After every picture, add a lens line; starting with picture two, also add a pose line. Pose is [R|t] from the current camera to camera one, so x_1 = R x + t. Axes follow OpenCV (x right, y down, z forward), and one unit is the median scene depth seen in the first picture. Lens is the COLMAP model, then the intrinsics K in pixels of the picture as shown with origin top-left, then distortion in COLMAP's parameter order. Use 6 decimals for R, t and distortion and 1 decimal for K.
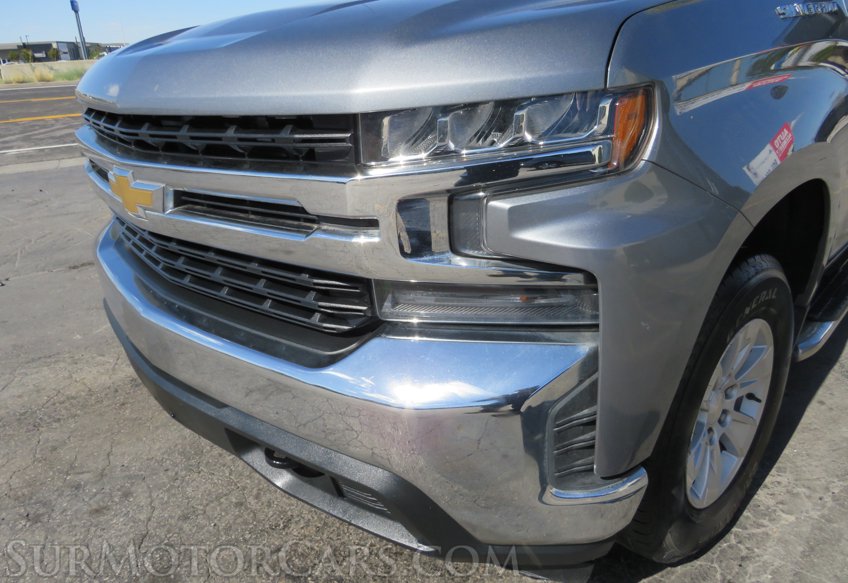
lens RADIAL K [[599.1, 0, 420.0], [0, 599.1, 292.4], [0, 0, 1]] dist [-0.030795, 0.007369]
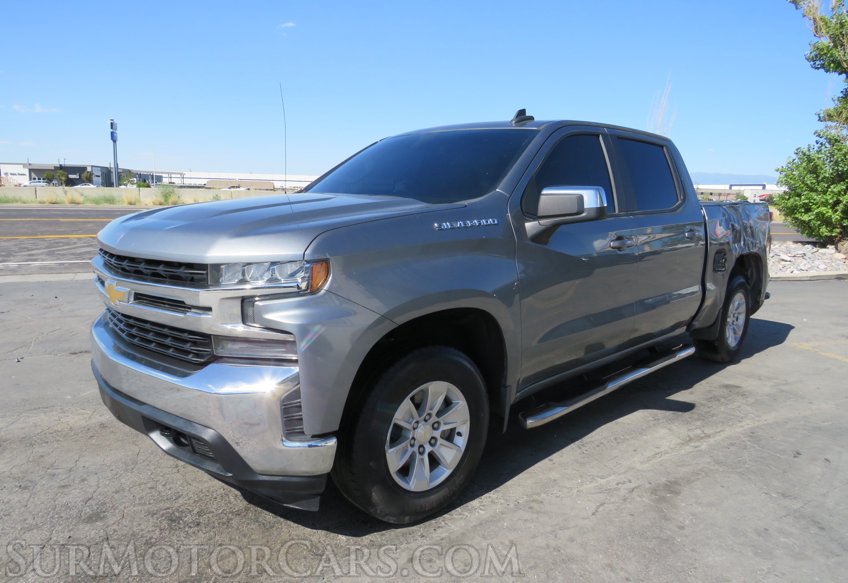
lens RADIAL K [[600.9, 0, 424.0], [0, 600.9, 291.5], [0, 0, 1]] dist [-0.025361, 0.000421]
pose [[0.998147, 0.060681, -0.004419, 0.468774], [-0.060143, 0.973104, -0.222375, 0.177073], [-0.009194, 0.222229, 0.974951, -0.805762]]
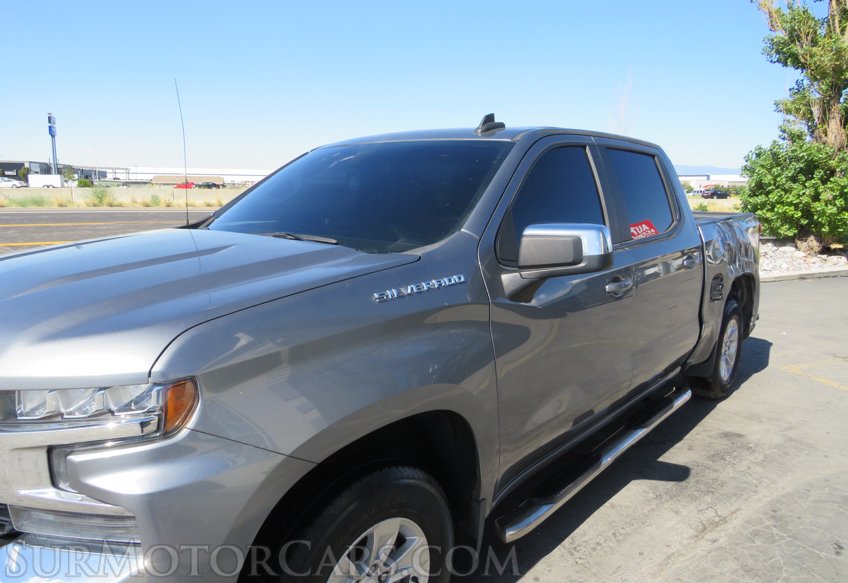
lens RADIAL K [[599.1, 0, 420.0], [0, 599.1, 292.4], [0, 0, 1]] dist [-0.030795, 0.007369]
pose [[0.997188, 0.041179, 0.062619, 0.496481], [-0.027036, 0.976919, -0.211890, -0.150285], [-0.069900, 0.209602, 0.975285, -0.310298]]
